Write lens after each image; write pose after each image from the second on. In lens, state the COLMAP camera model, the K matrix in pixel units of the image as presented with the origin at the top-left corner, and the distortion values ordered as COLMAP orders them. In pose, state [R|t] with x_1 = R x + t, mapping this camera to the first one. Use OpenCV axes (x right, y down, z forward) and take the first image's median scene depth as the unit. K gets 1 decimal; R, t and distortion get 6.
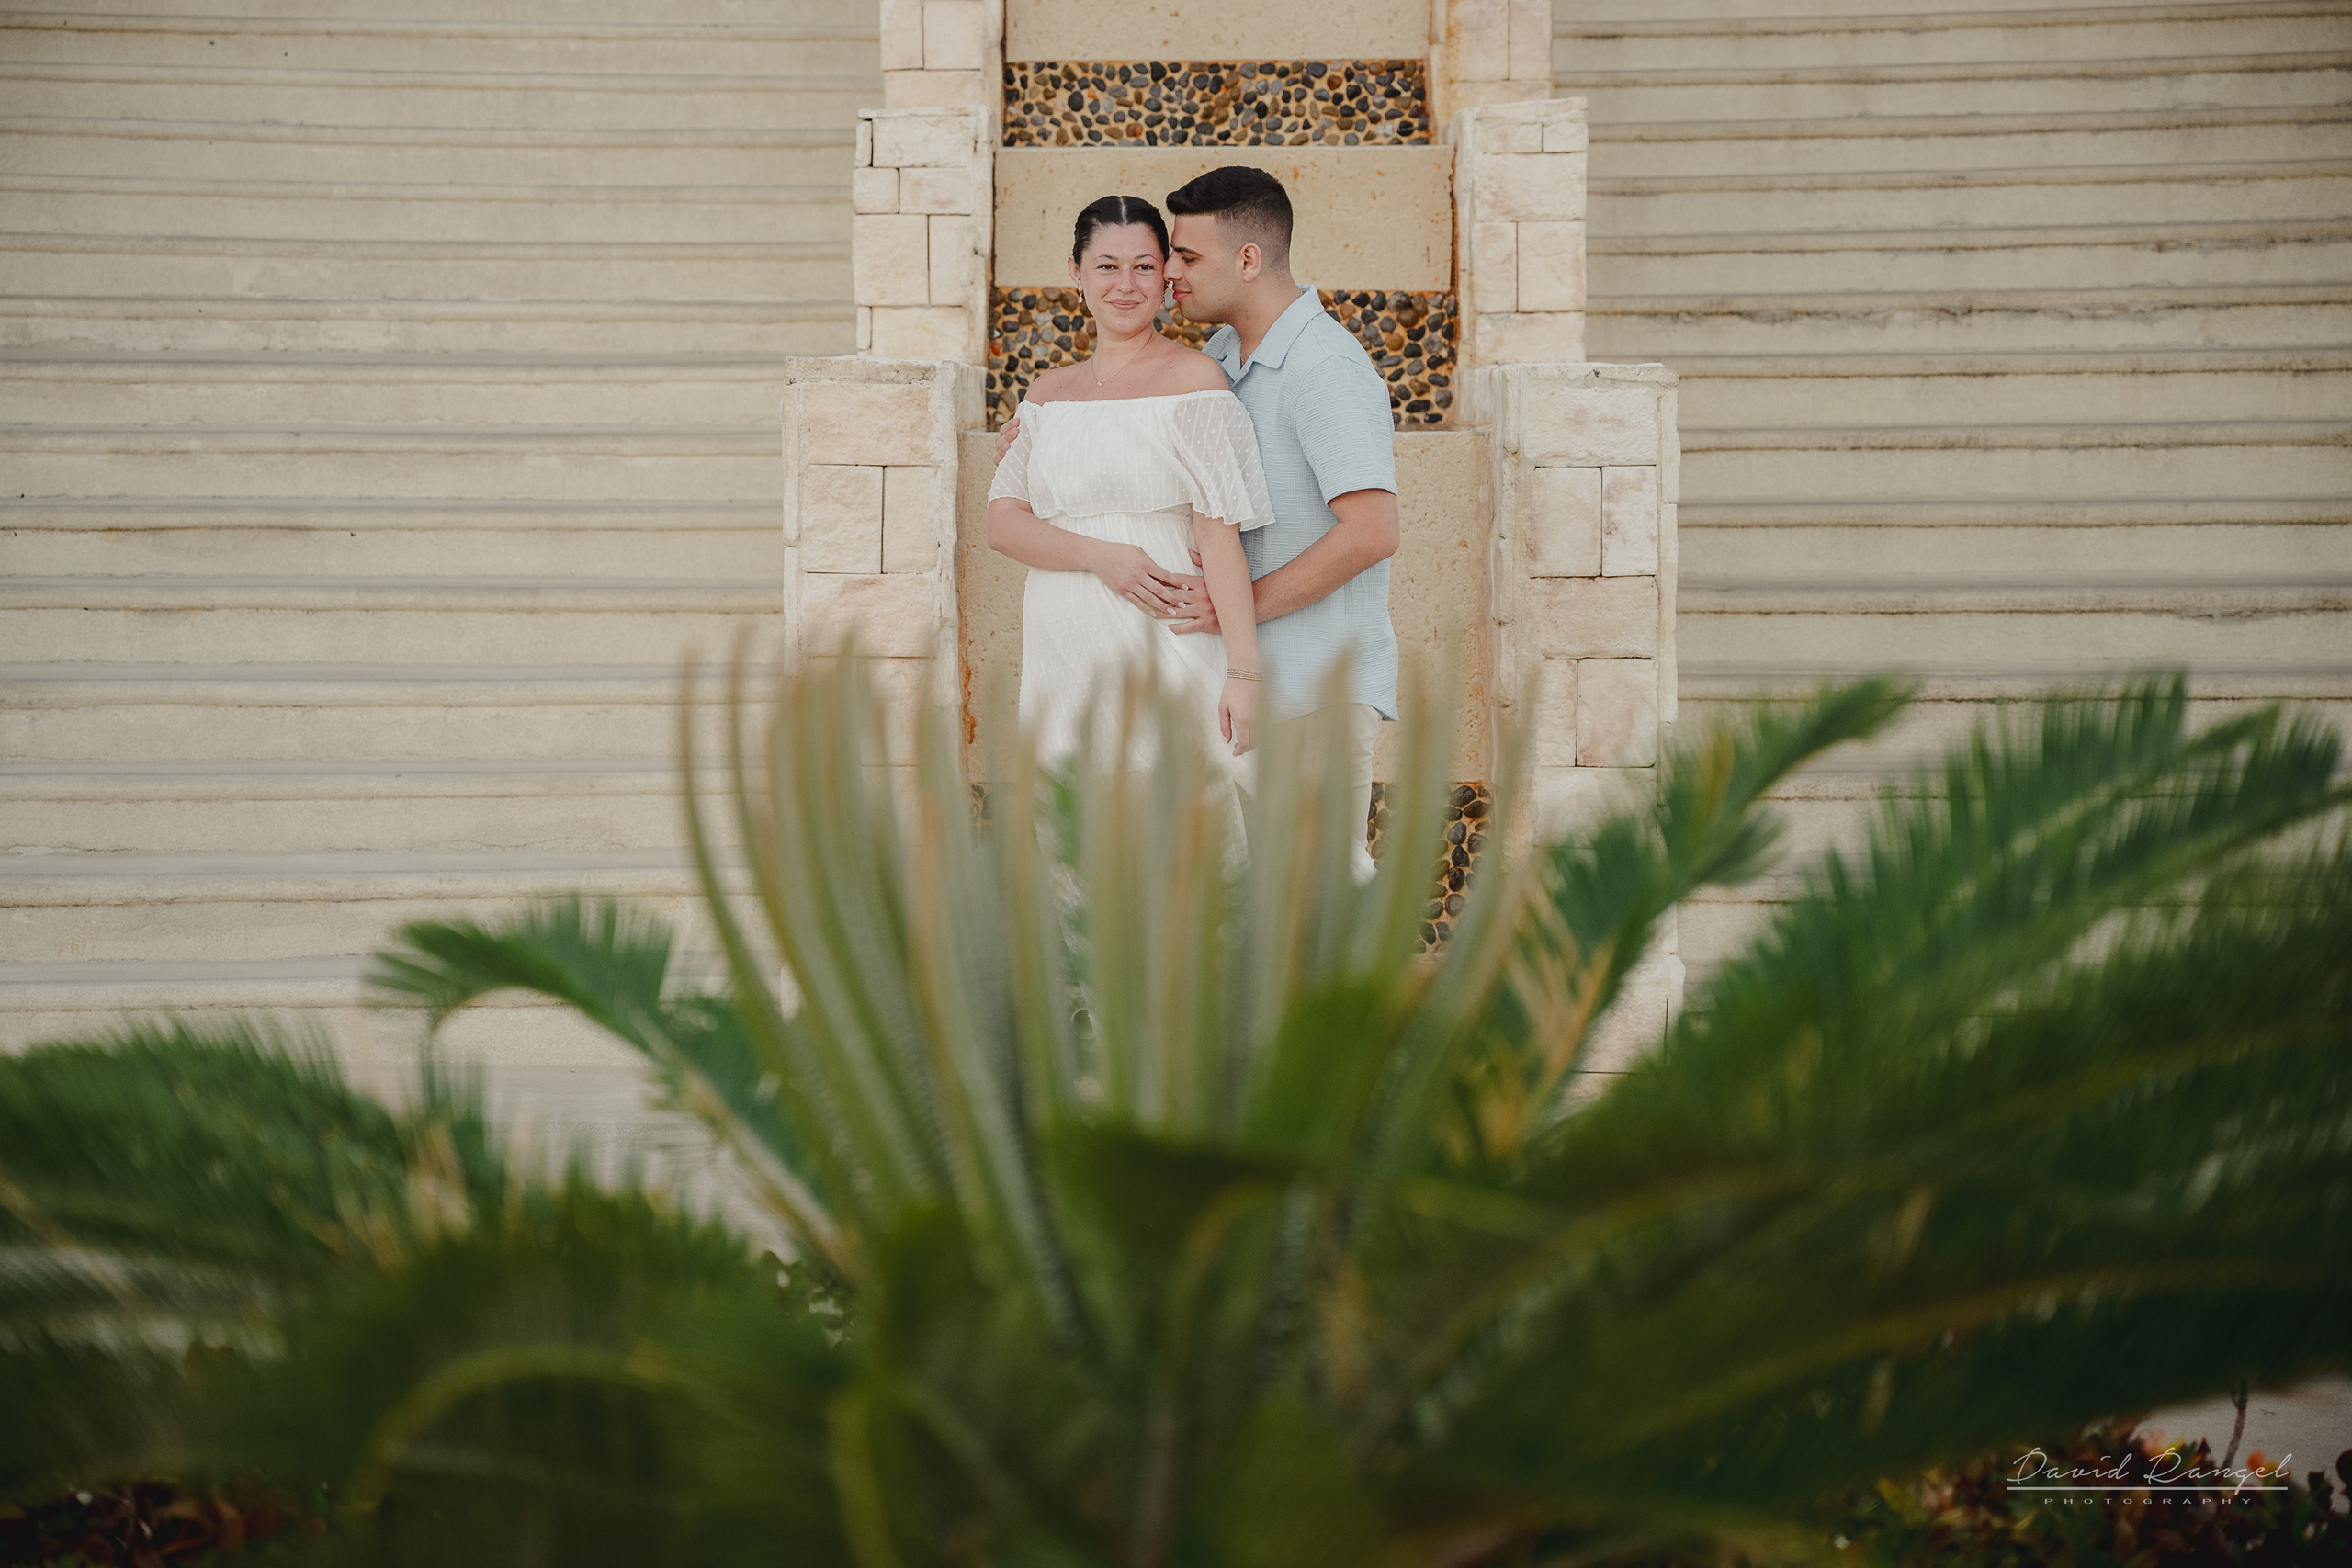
lens RADIAL K [[4765.7, 0, 1176.0], [0, 4765.7, 784.0], [0, 0, 1]] dist [0.655626, 0.245519]
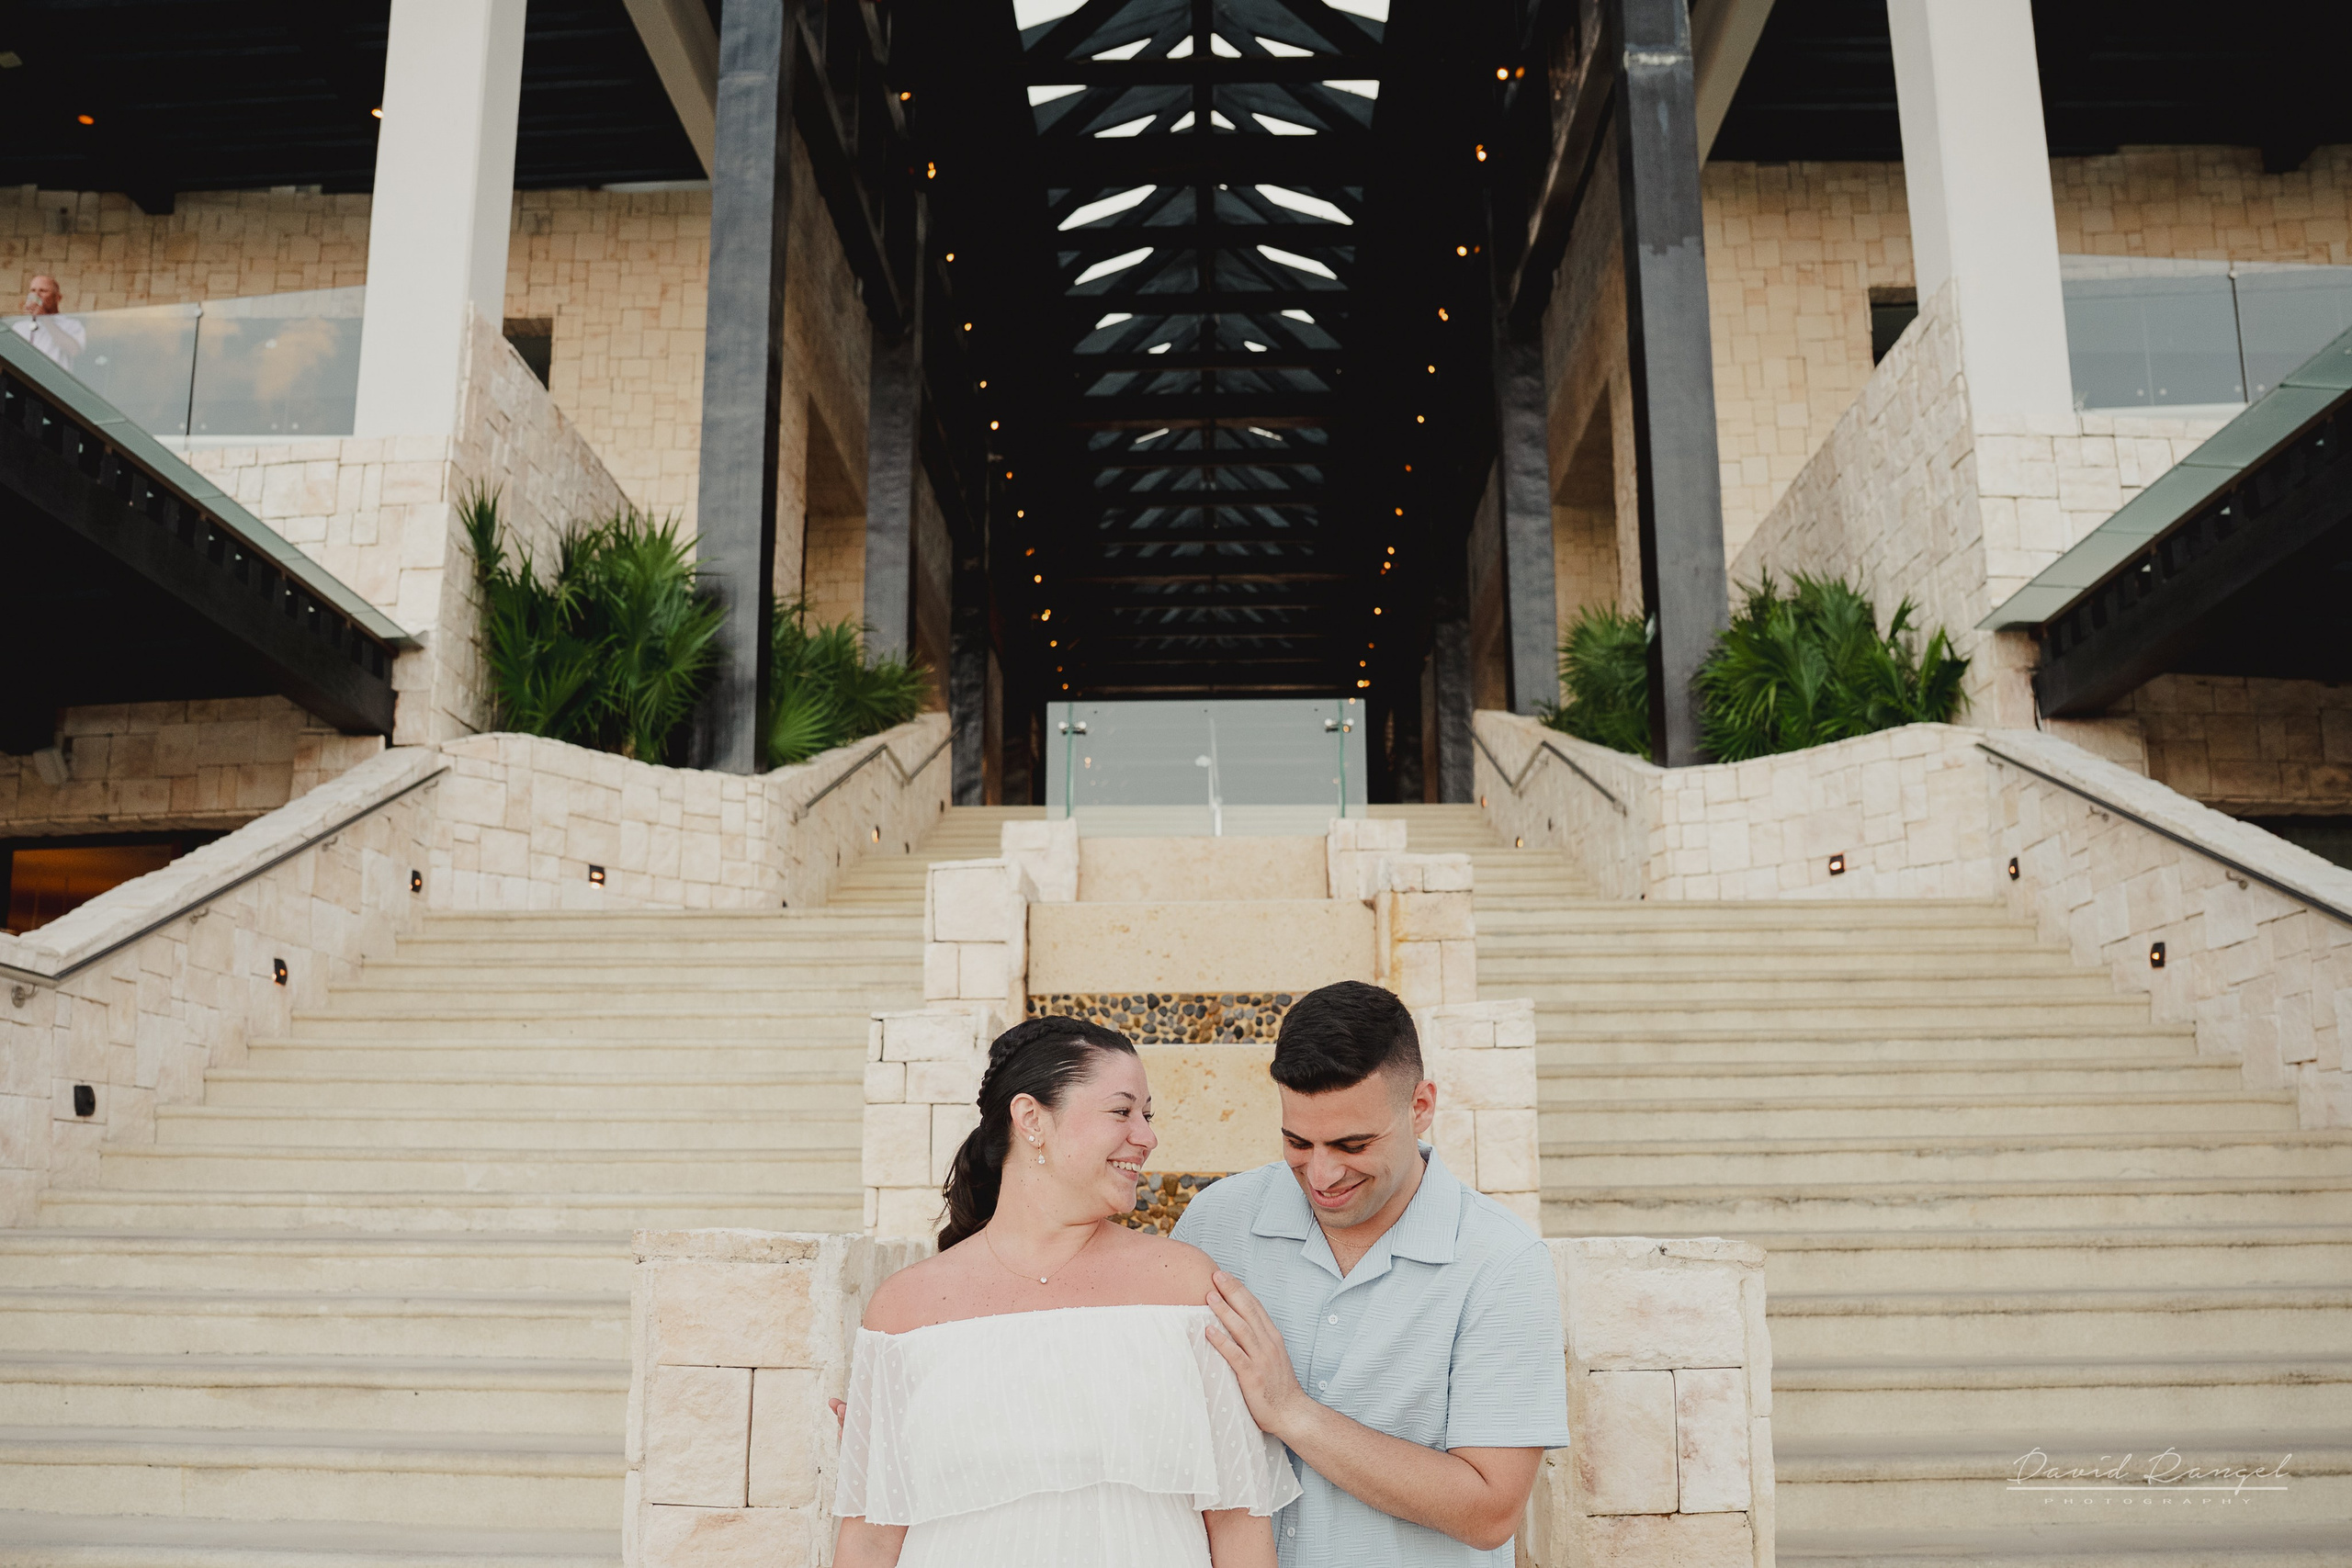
lens RADIAL K [[2236.1, 0, 1176.0], [0, 2236.1, 784.0], [0, 0, 1]] dist [-0.165555, 0.113419]
pose [[0.999921, -0.002642, -0.012273, 0.009166], [-0.000991, 0.957964, -0.286886, -0.039492], [0.012515, 0.286876, 0.957886, 0.454066]]
